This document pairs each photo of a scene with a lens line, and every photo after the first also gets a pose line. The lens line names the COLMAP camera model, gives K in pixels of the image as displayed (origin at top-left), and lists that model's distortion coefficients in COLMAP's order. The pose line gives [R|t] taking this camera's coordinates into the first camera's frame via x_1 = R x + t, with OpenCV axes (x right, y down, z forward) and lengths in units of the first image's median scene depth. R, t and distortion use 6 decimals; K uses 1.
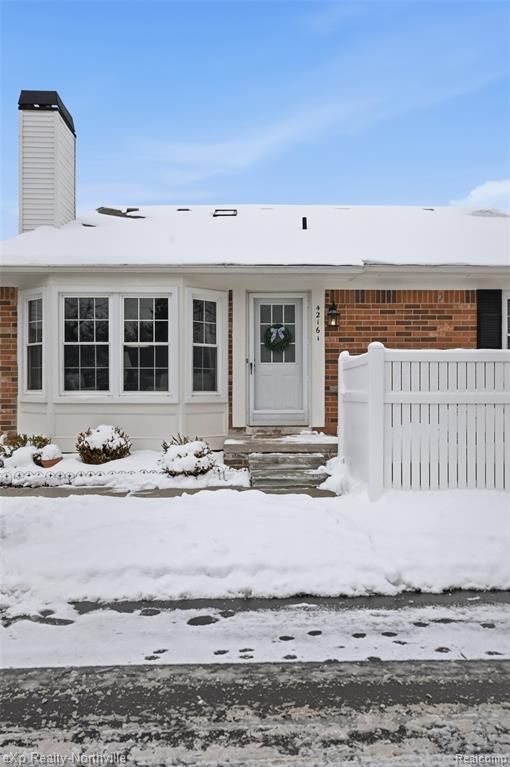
lens RADIAL K [[556.4, 0, 253.2], [0, 556.4, 393.8], [0, 0, 1]] dist [0.021700, 0.011301]
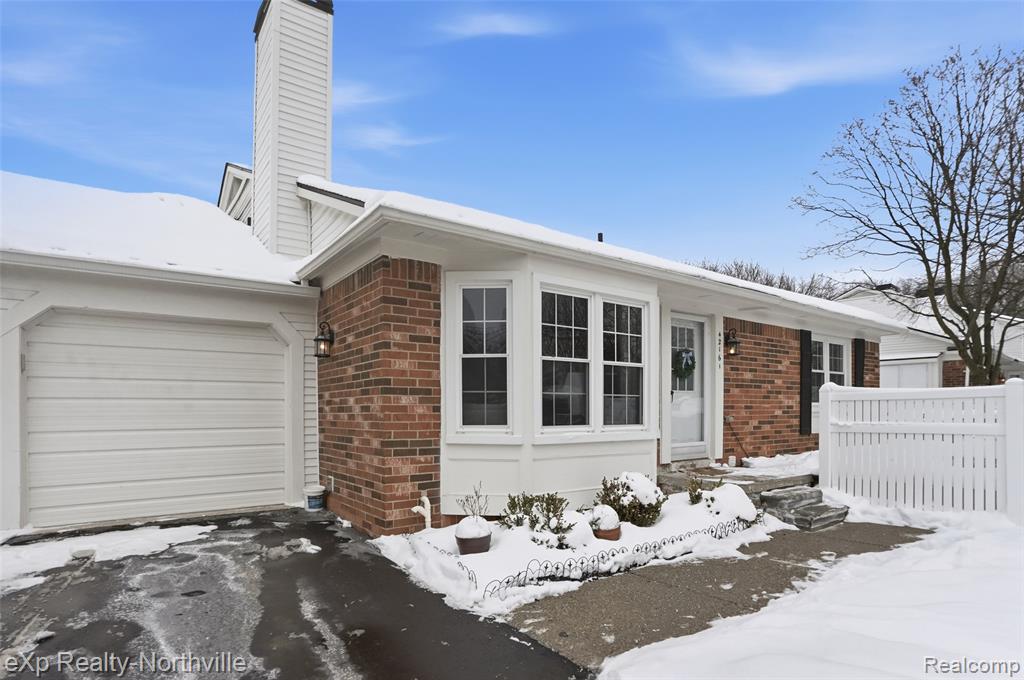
lens RADIAL K [[543.0, 0, 525.5], [0, 543.0, 419.7], [0, 0, 1]] dist [-0.020622, -0.000515]
pose [[0.818243, -0.010061, 0.574784, -0.695823], [0.007972, 0.999949, 0.006154, -0.016089], [-0.574817, -0.000454, 0.818282, 0.432466]]
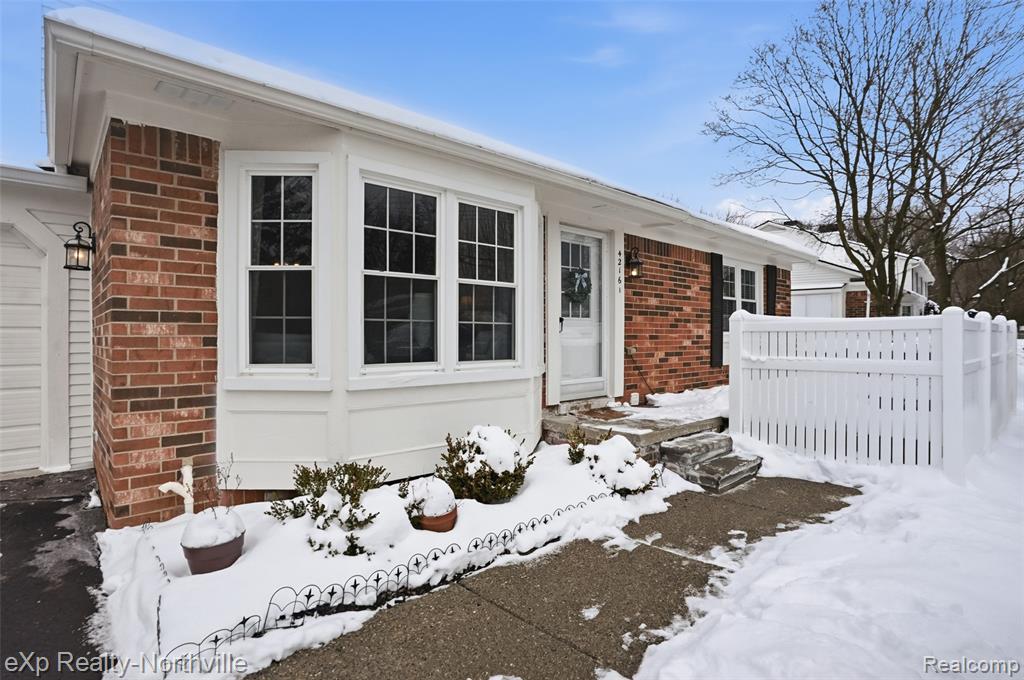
lens RADIAL K [[516.9, 0, 512.0], [0, 516.9, 340.0], [0, 0, 1]] dist [-0.036360, 0.023819]
pose [[0.762650, -0.002692, 0.646806, -0.505851], [0.005598, 0.999981, -0.002440, -0.024345], [-0.646788, 0.005482, 0.762650, 0.520720]]
